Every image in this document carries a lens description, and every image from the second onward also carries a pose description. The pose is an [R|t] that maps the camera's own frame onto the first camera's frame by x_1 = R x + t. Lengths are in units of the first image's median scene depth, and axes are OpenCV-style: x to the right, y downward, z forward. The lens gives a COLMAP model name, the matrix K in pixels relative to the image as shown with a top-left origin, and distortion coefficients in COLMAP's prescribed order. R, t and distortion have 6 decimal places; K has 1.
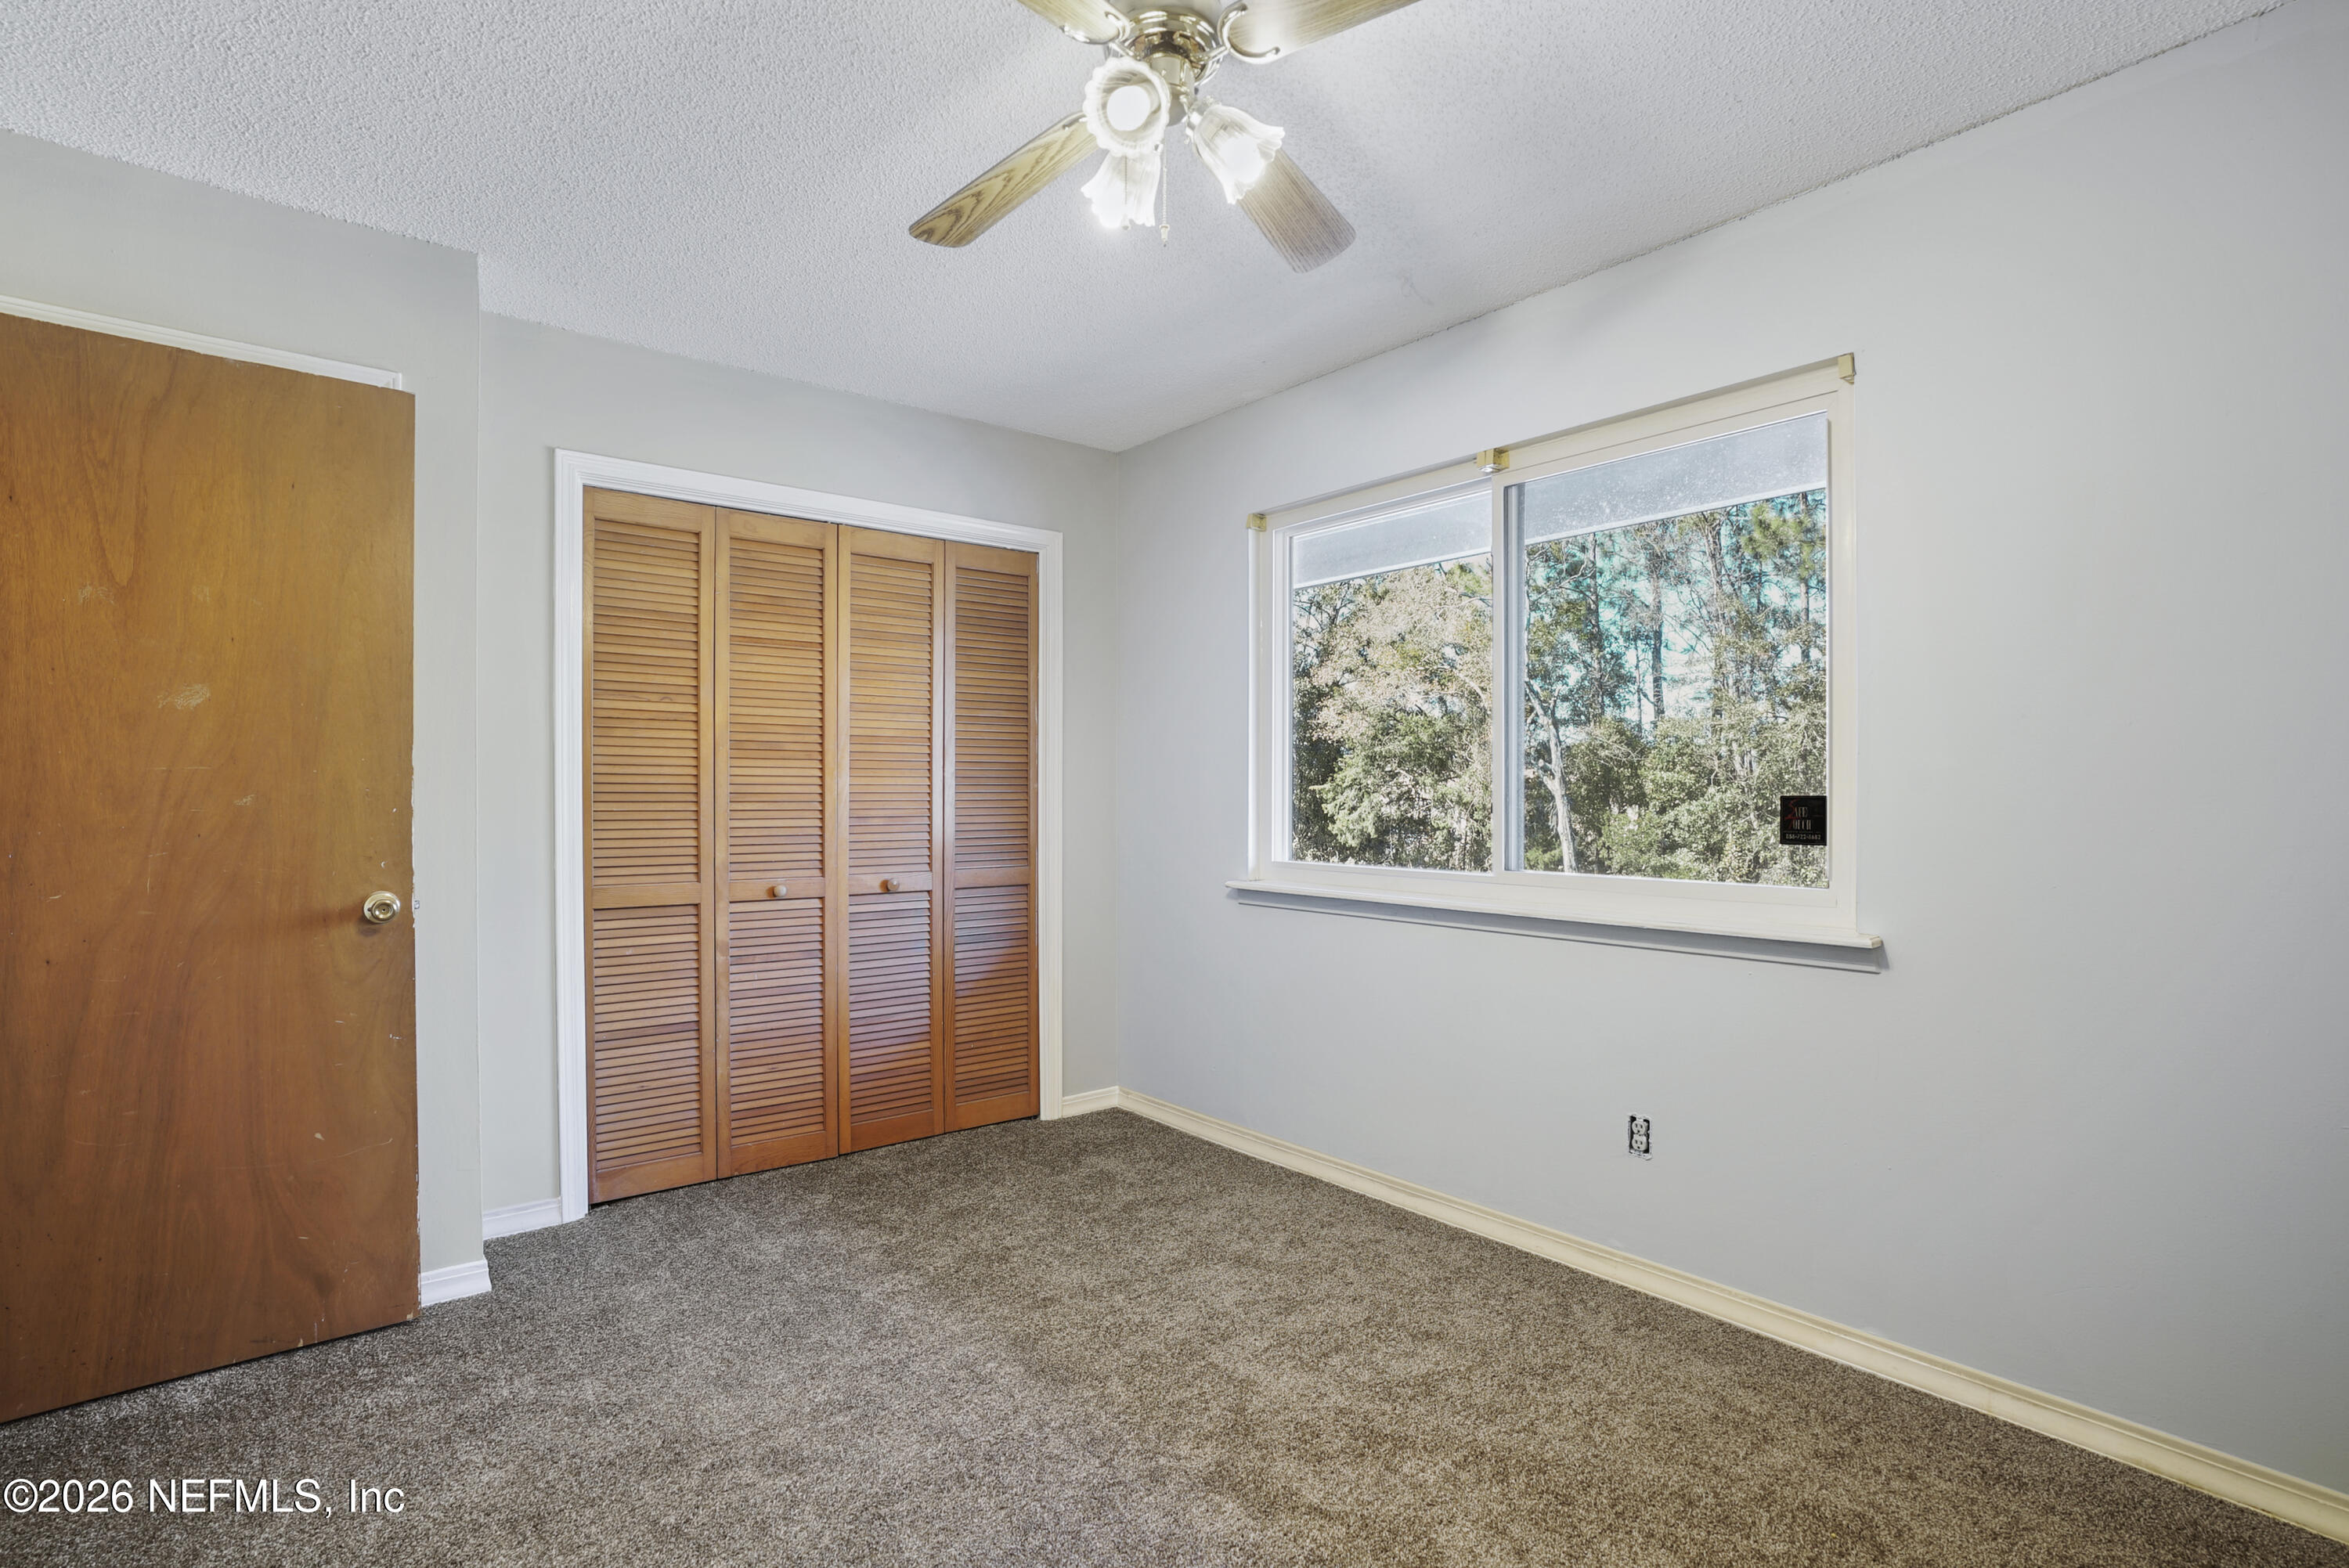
lens RADIAL K [[1151.9, 0, 1194.4], [0, 1151.9, 786.1], [0, 0, 1]] dist [-0.052283, 0.033277]
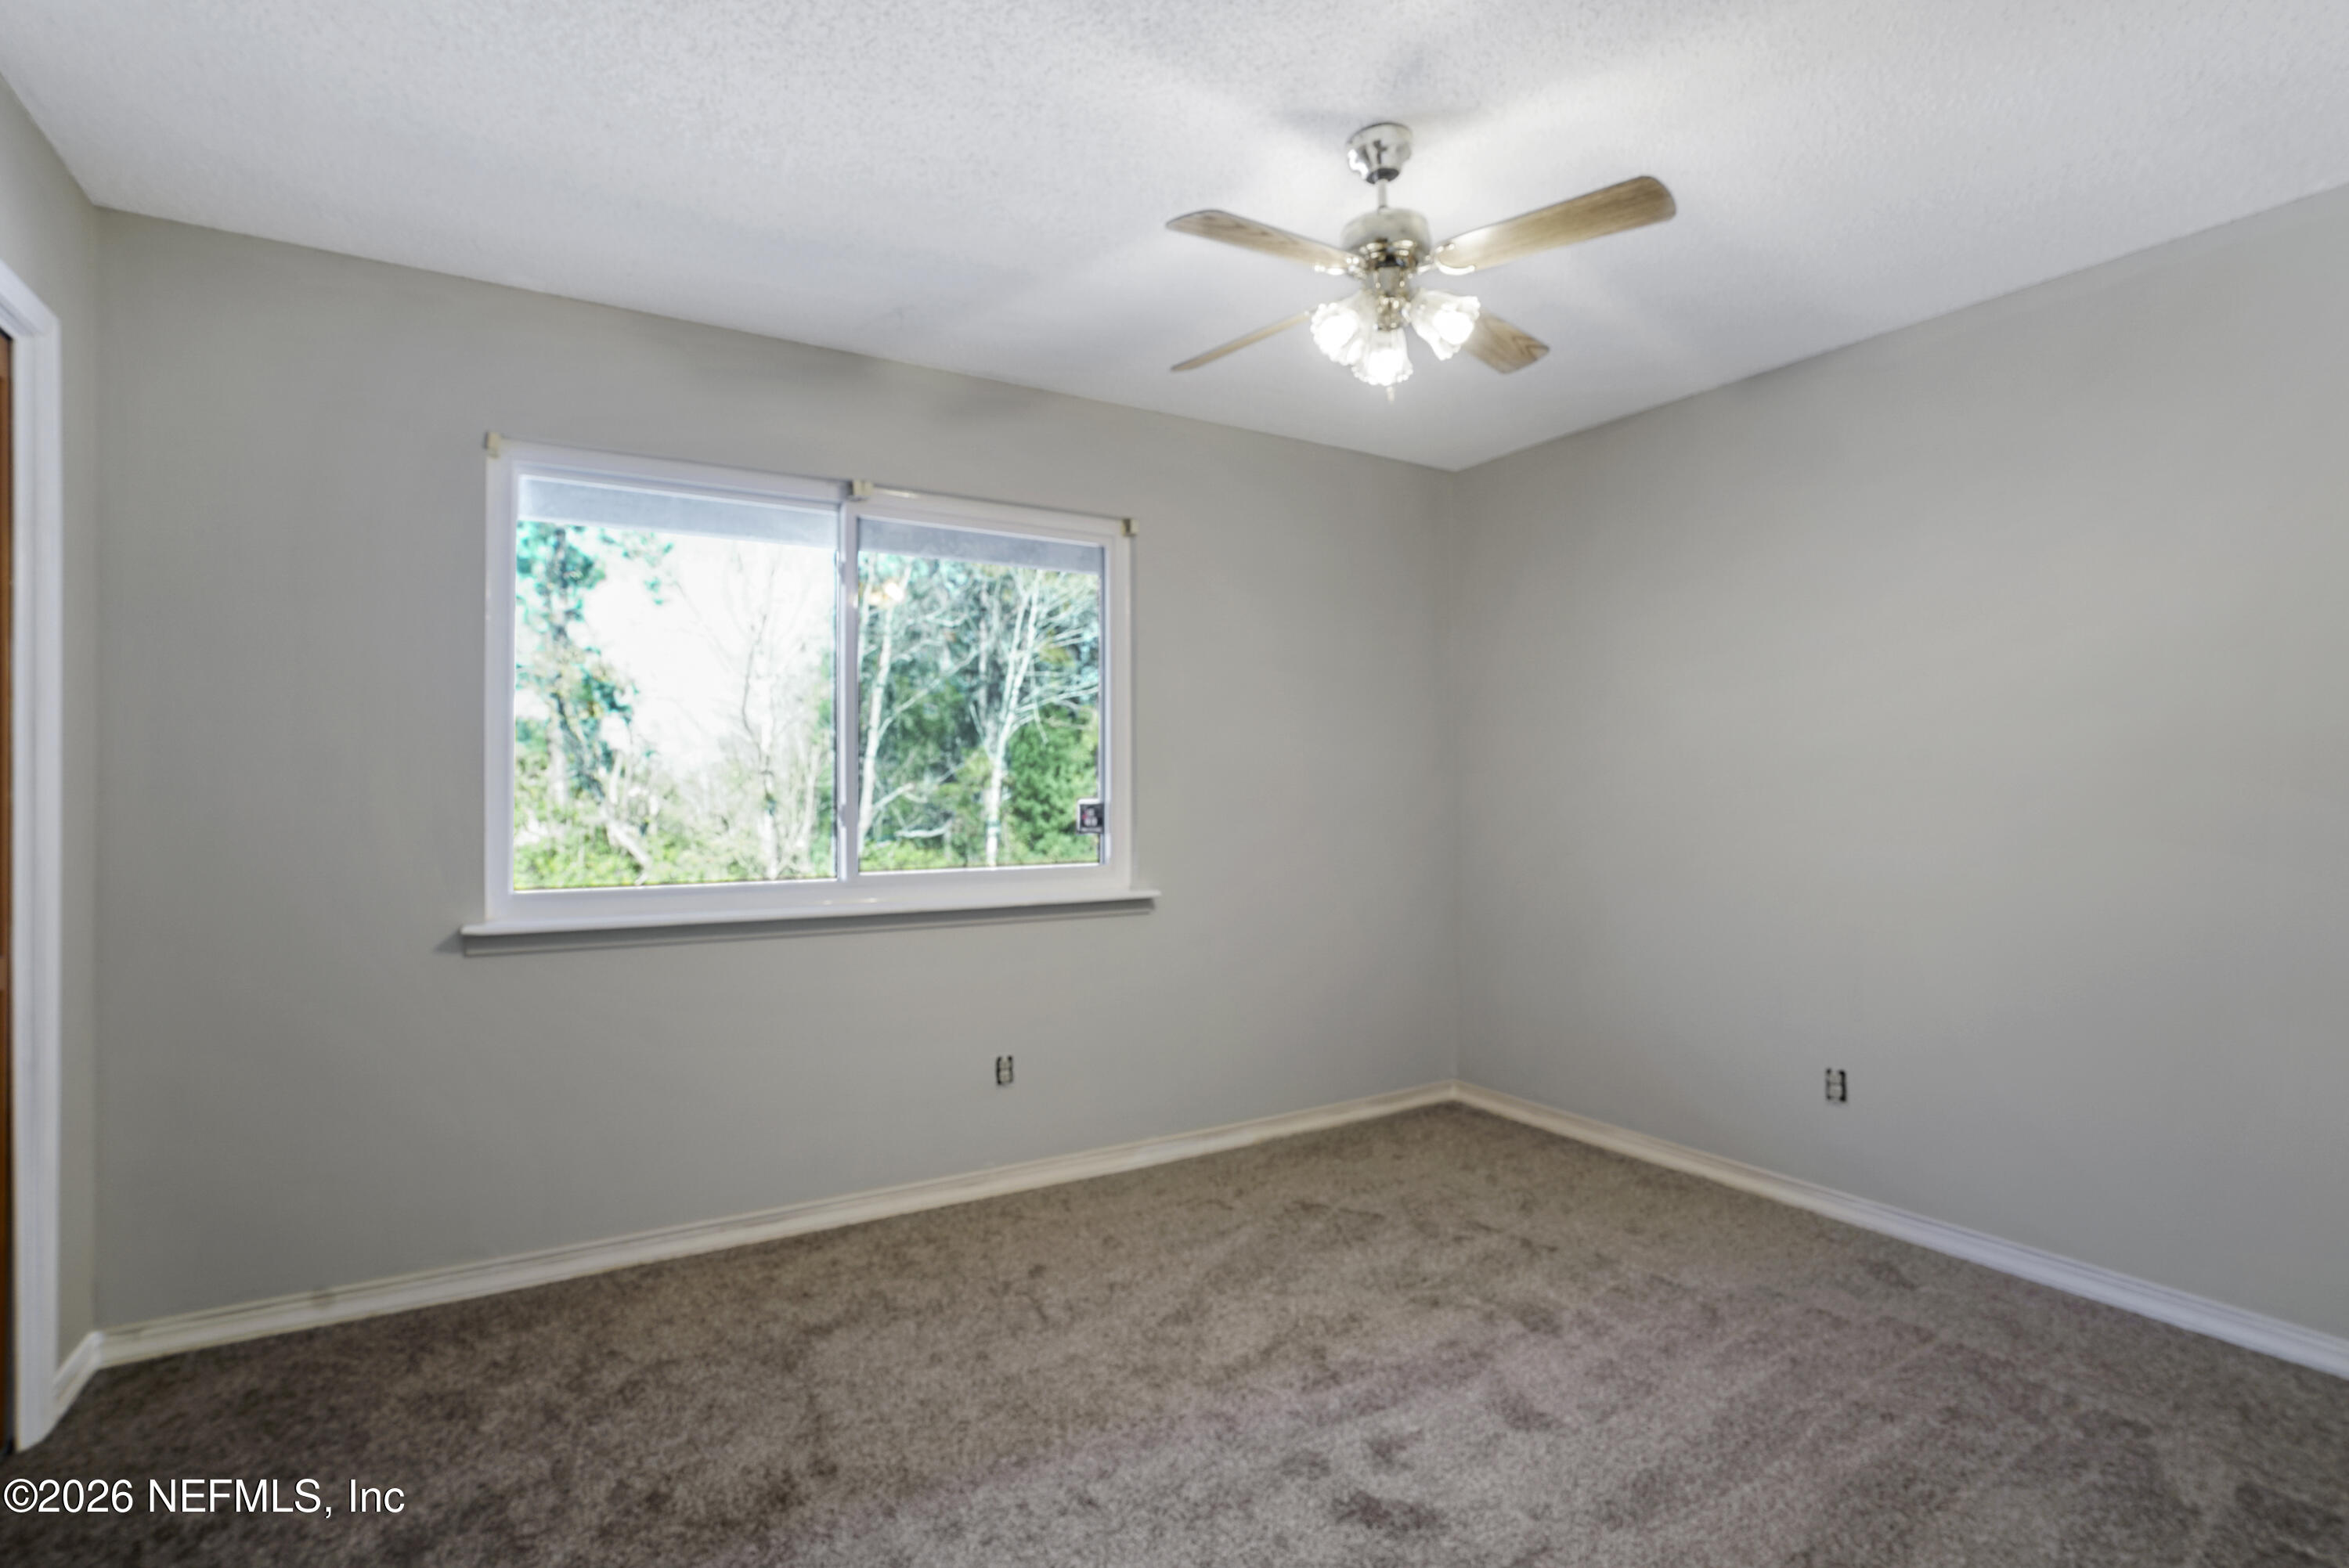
lens RADIAL K [[1151.9, 0, 1194.4], [0, 1151.9, 786.1], [0, 0, 1]] dist [-0.052283, 0.033277]
pose [[0.140879, -0.012477, 0.989948, -0.747444], [-0.008952, 0.999864, 0.013876, -0.025681], [-0.989986, -0.010817, 0.140748, 0.553306]]
